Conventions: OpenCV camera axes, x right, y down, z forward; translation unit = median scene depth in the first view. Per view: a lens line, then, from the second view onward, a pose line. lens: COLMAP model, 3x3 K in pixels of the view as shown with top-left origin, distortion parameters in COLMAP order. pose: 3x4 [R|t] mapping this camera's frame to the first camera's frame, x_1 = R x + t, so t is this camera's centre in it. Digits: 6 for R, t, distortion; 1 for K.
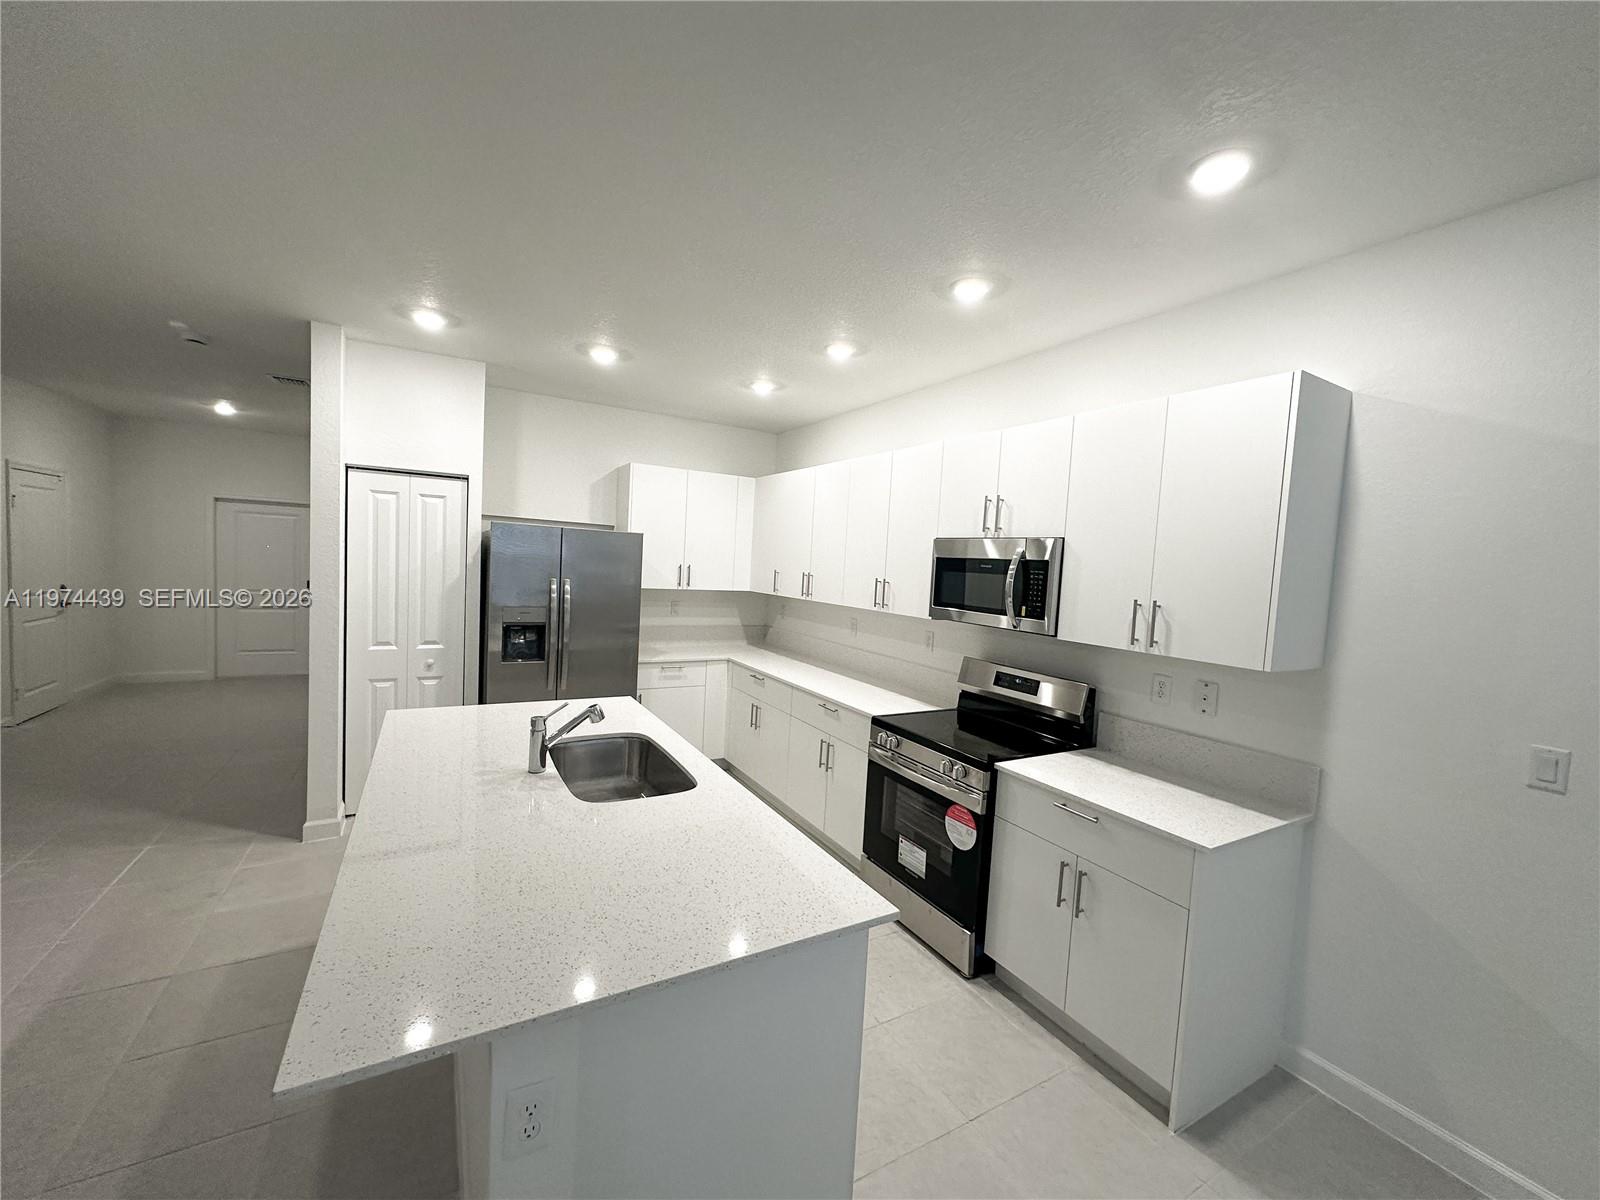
lens RADIAL K [[636.2, 0, 800.0], [0, 636.2, 600.0], [0, 0, 1]] dist [-0.001926, -0.000134]
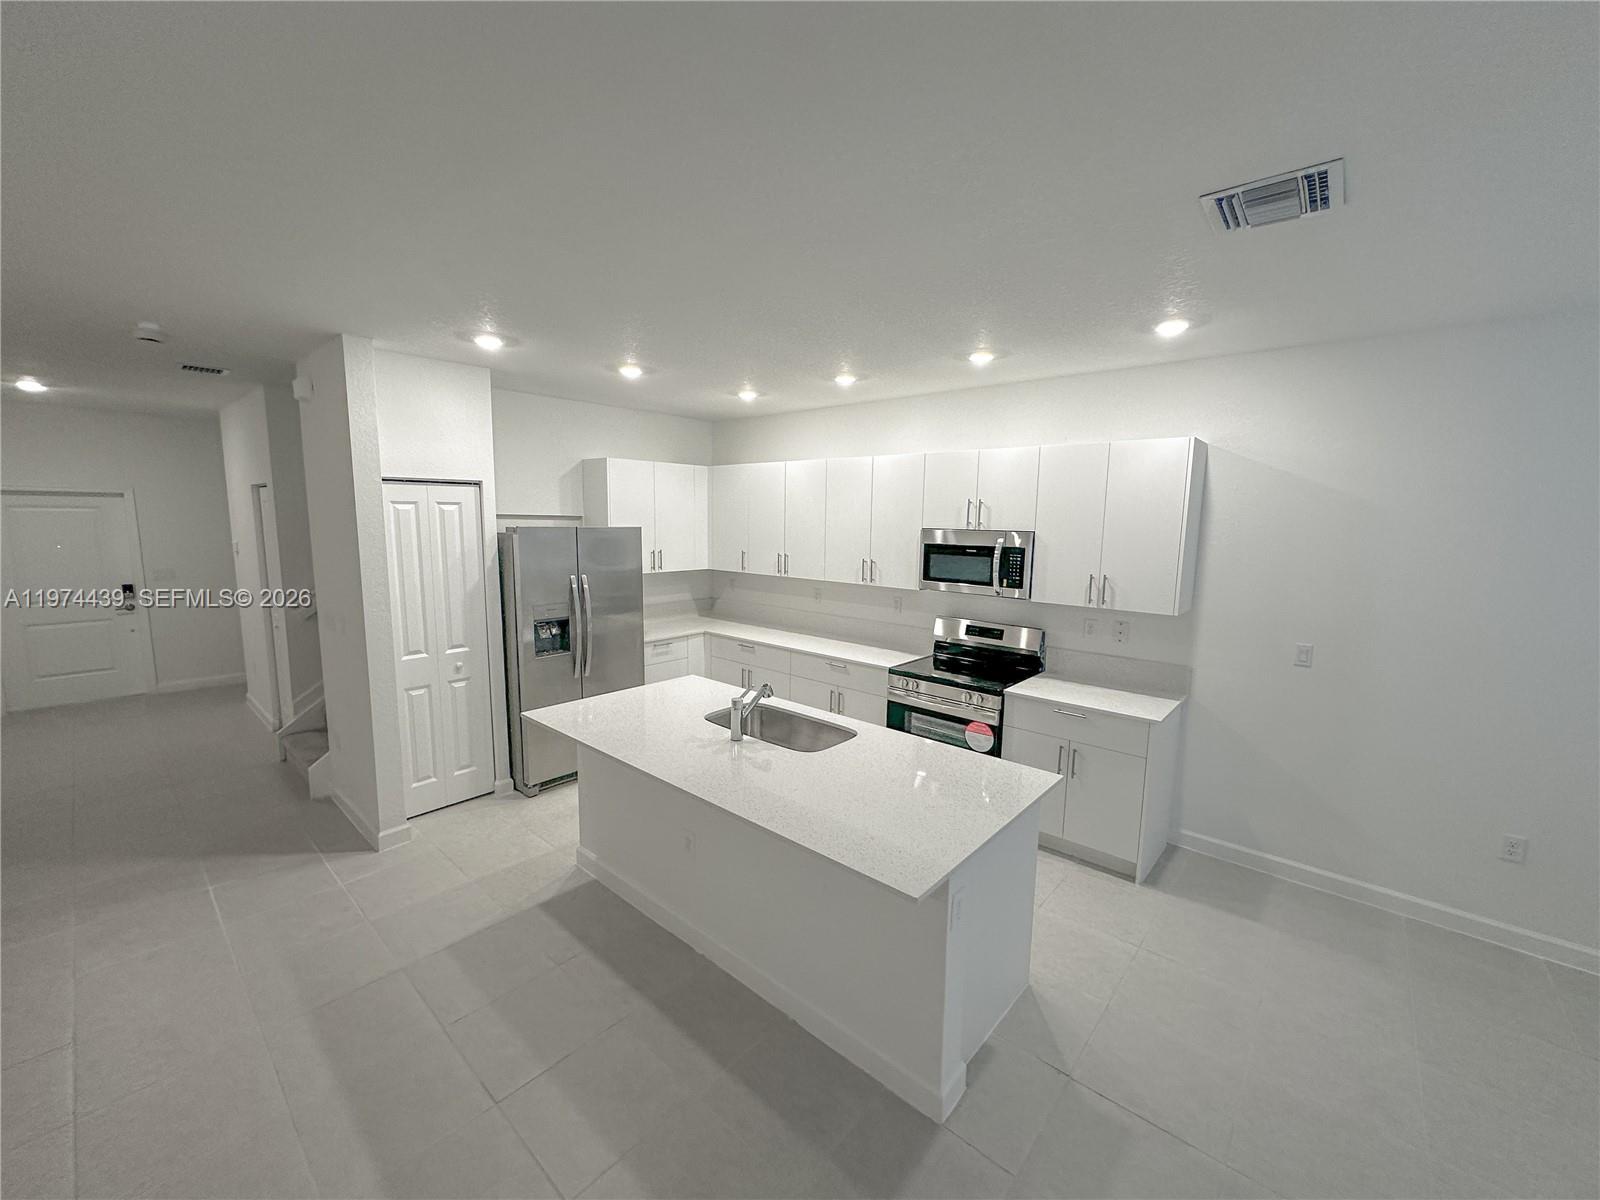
lens RADIAL K [[641.2, 0, 800.0], [0, 641.2, 600.0], [0, 0, 1]] dist [-0.001027, -0.000122]
pose [[0.946624, -0.081873, 0.311768, -0.420616], [0.055907, 0.994249, 0.091346, -0.080032], [-0.317454, -0.069041, 0.945757, -0.168780]]
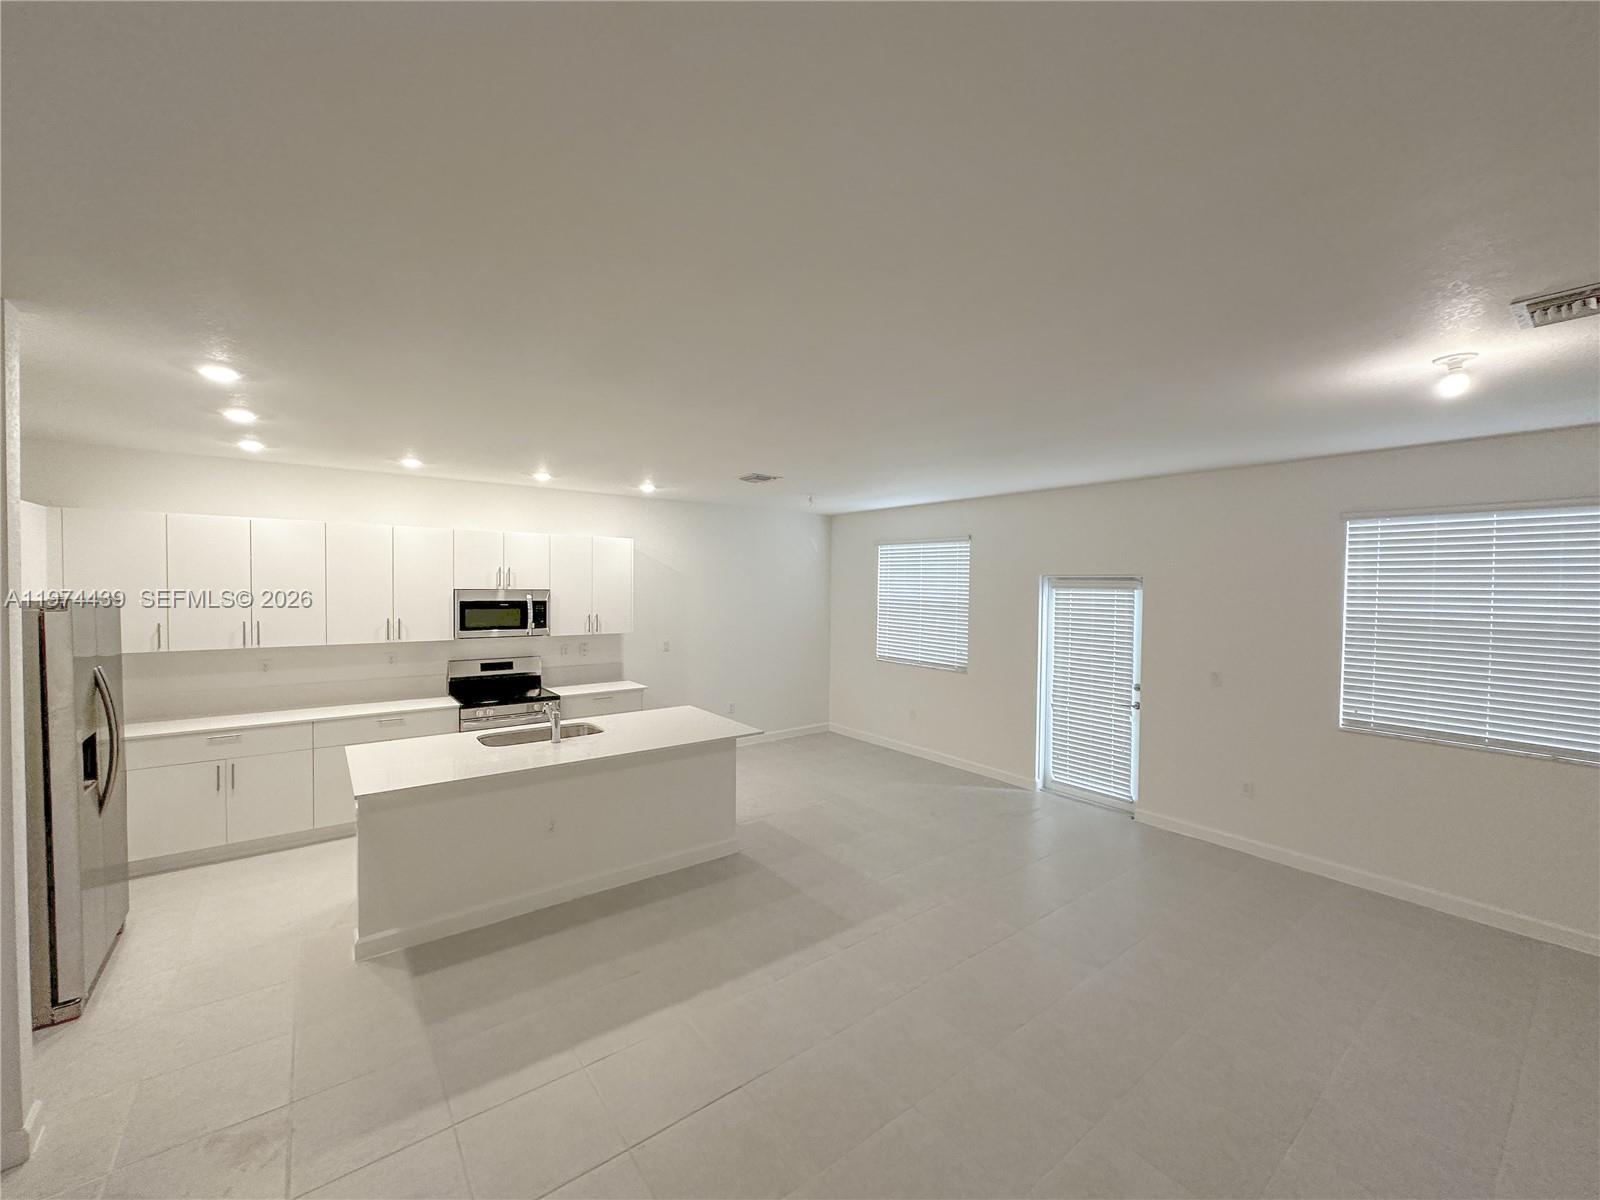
lens RADIAL K [[636.2, 0, 800.0], [0, 636.2, 600.0], [0, 0, 1]] dist [-0.001926, -0.000134]
pose [[-0.131036, -0.075204, 0.988521, -1.393737], [0.047539, 0.995495, 0.082036, -0.149446], [-0.990237, 0.057743, -0.126871, 0.318449]]
